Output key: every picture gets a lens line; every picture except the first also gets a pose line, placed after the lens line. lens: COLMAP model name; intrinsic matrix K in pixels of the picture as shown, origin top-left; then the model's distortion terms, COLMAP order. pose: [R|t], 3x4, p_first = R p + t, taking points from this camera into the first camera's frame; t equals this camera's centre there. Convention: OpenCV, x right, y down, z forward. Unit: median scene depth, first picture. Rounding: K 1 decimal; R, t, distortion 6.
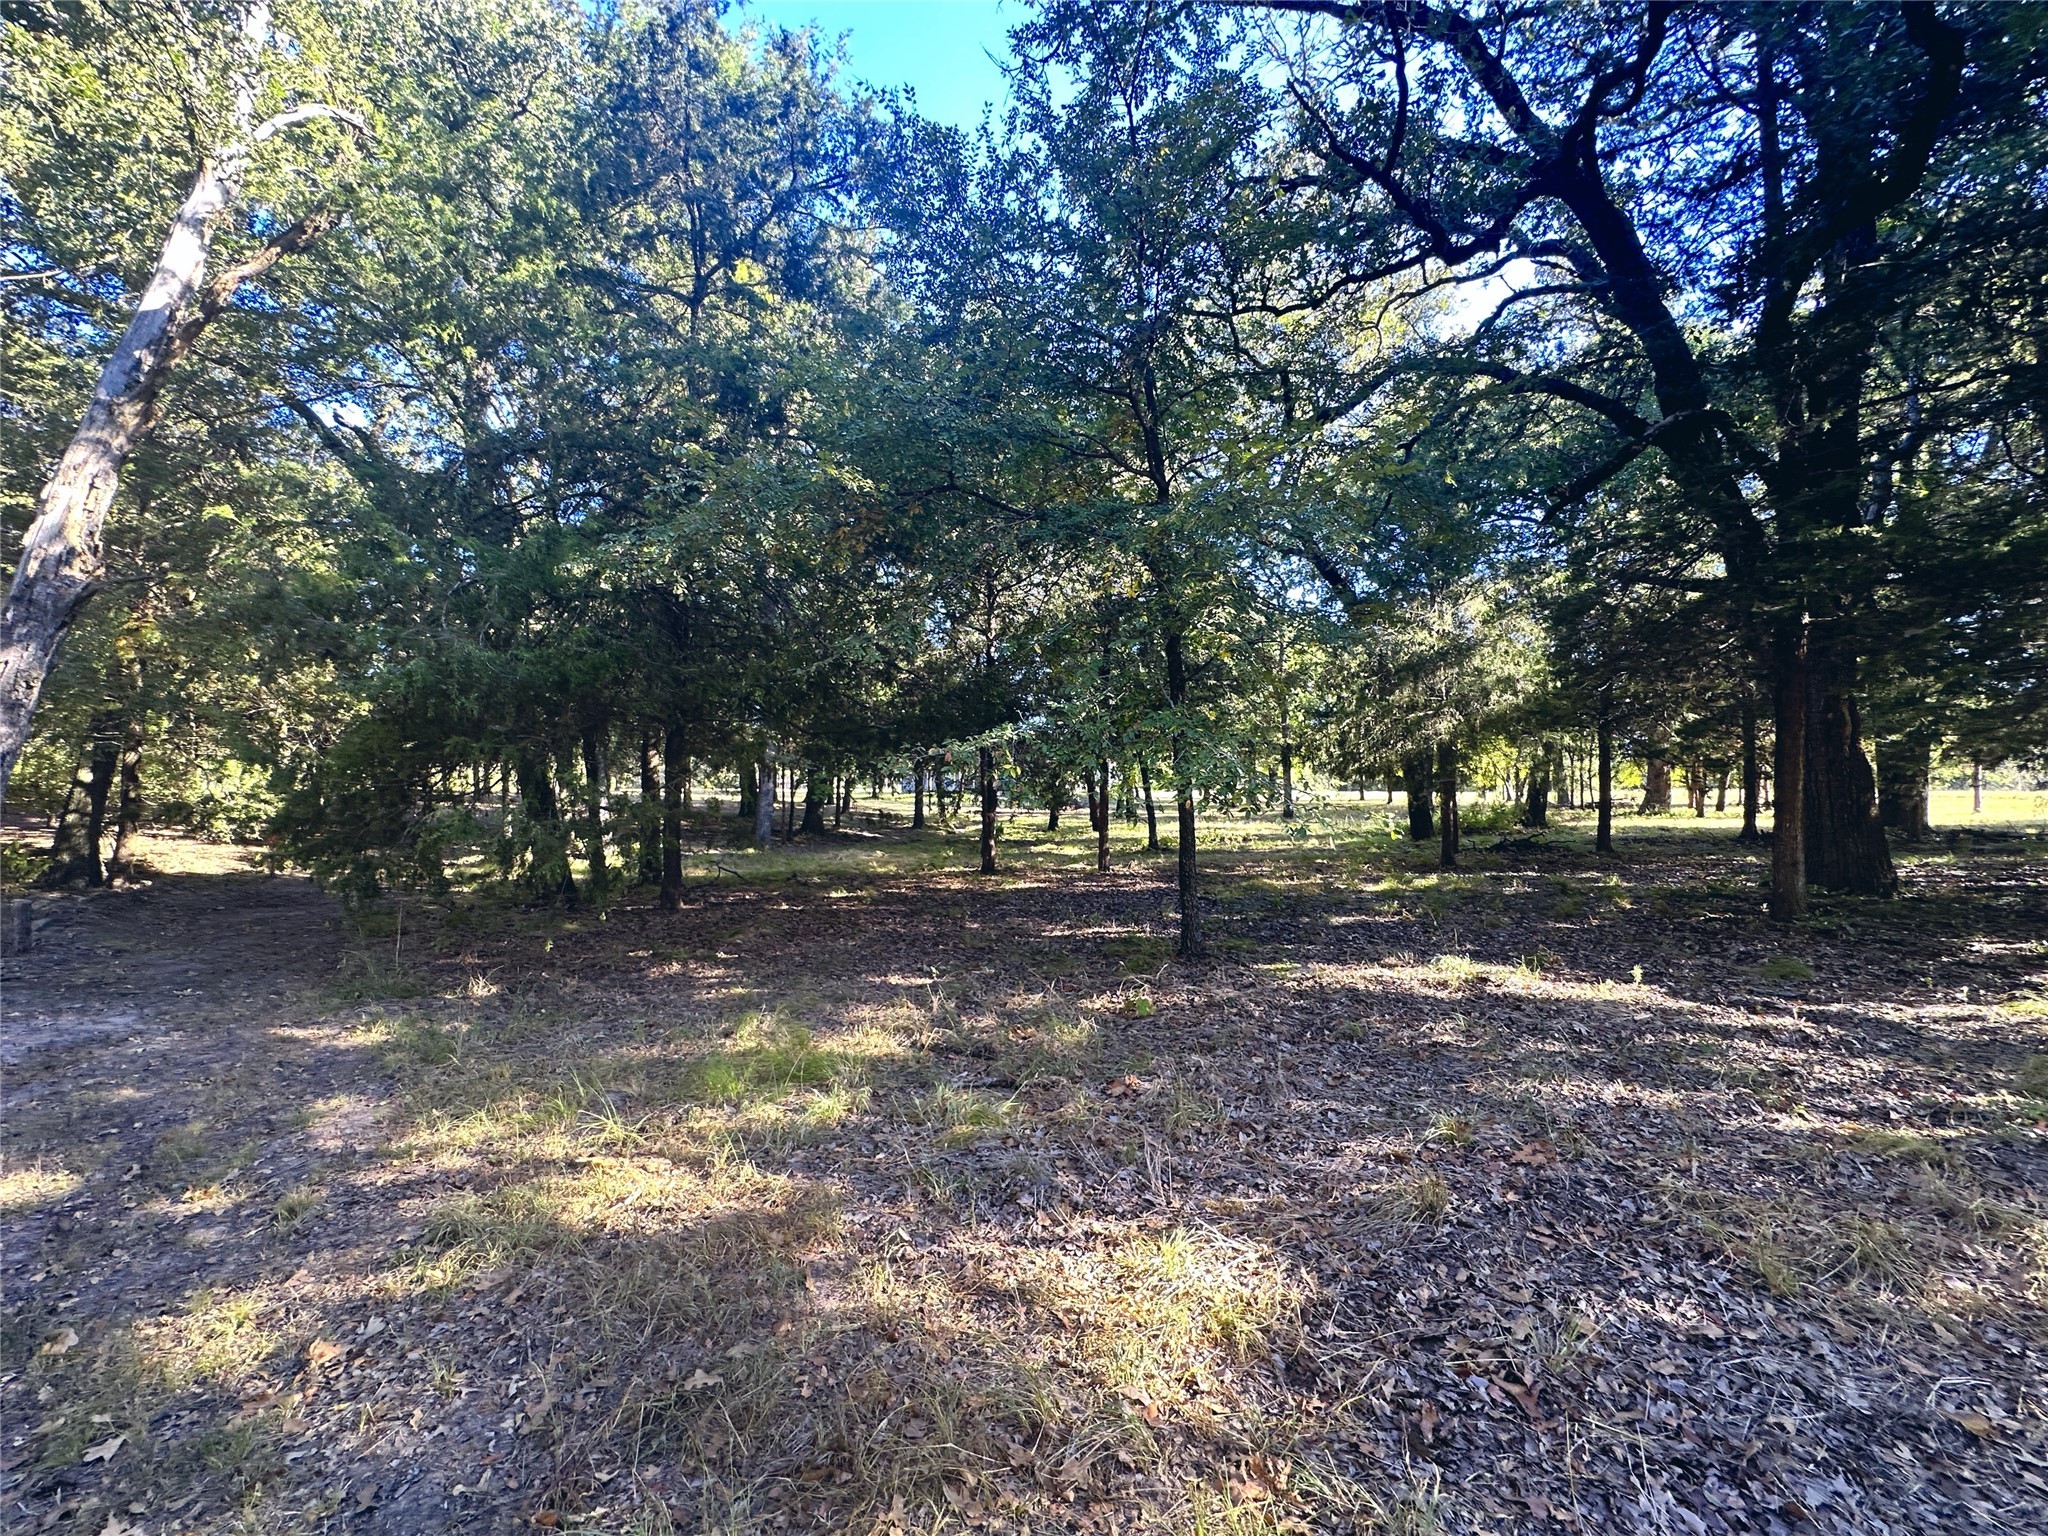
lens RADIAL K [[816.2, 0, 1026.8], [0, 816.2, 774.8], [0, 0, 1]] dist [-0.003926, 0.000920]
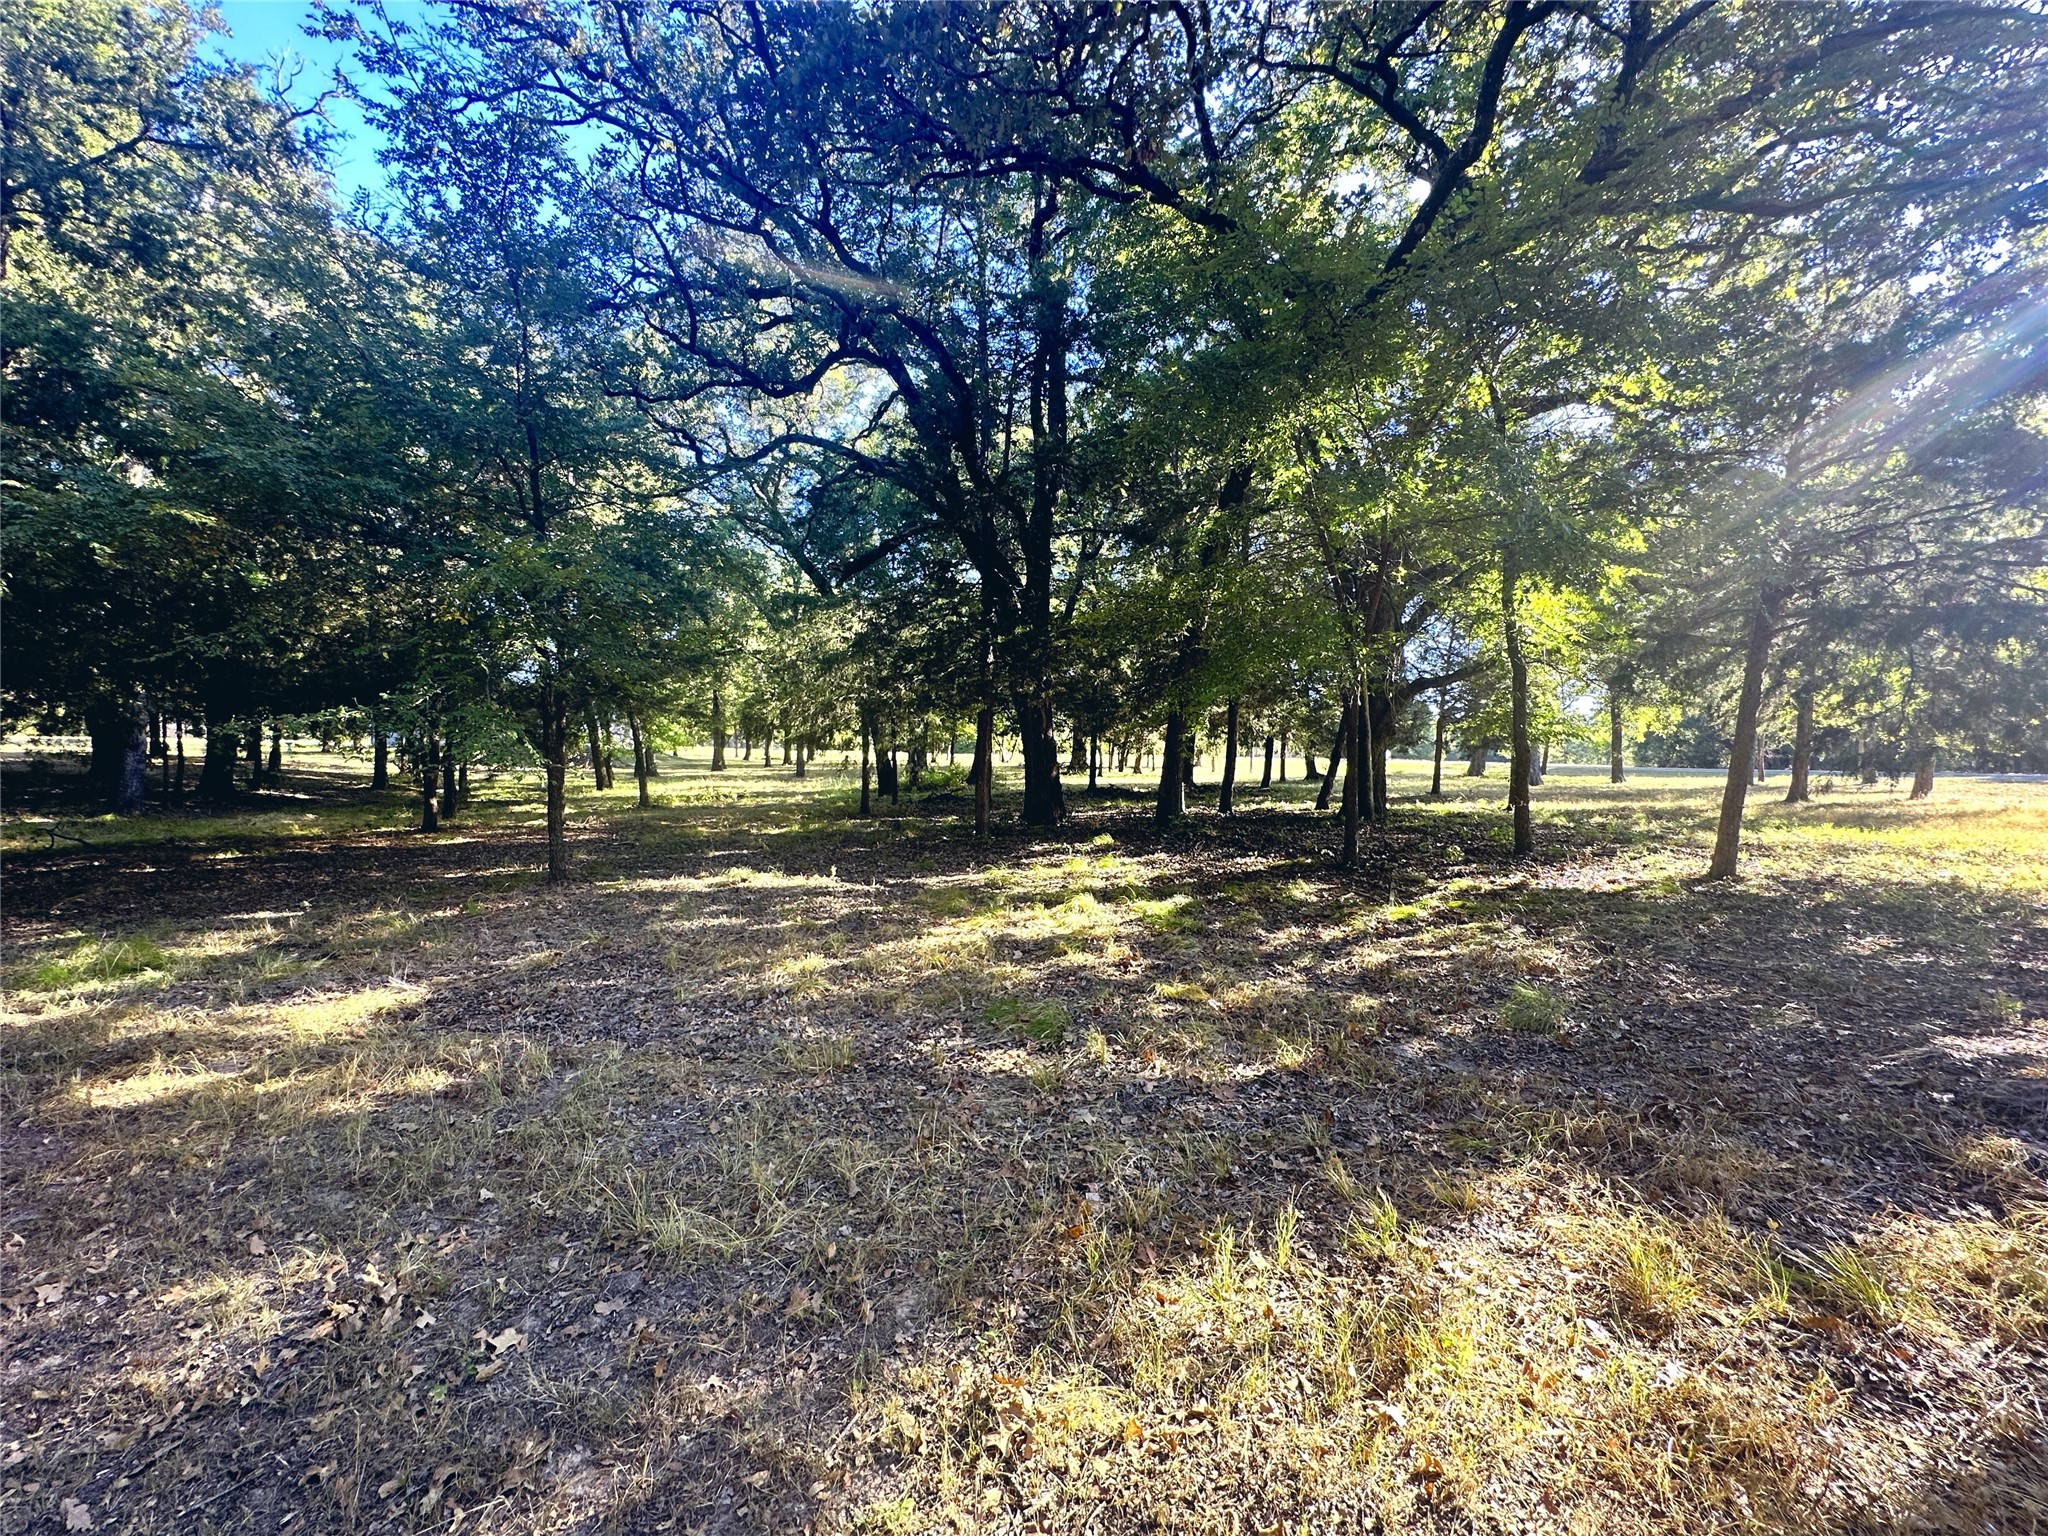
lens RADIAL K [[816.2, 0, 1019.4], [0, 816.2, 770.9], [0, 0, 1]] dist [-0.003926, 0.000920]
pose [[0.873904, 0.002190, 0.486093, 0.145220], [-0.024649, 0.998903, 0.039814, -0.021620], [-0.485472, -0.046776, 0.873000, -0.364044]]
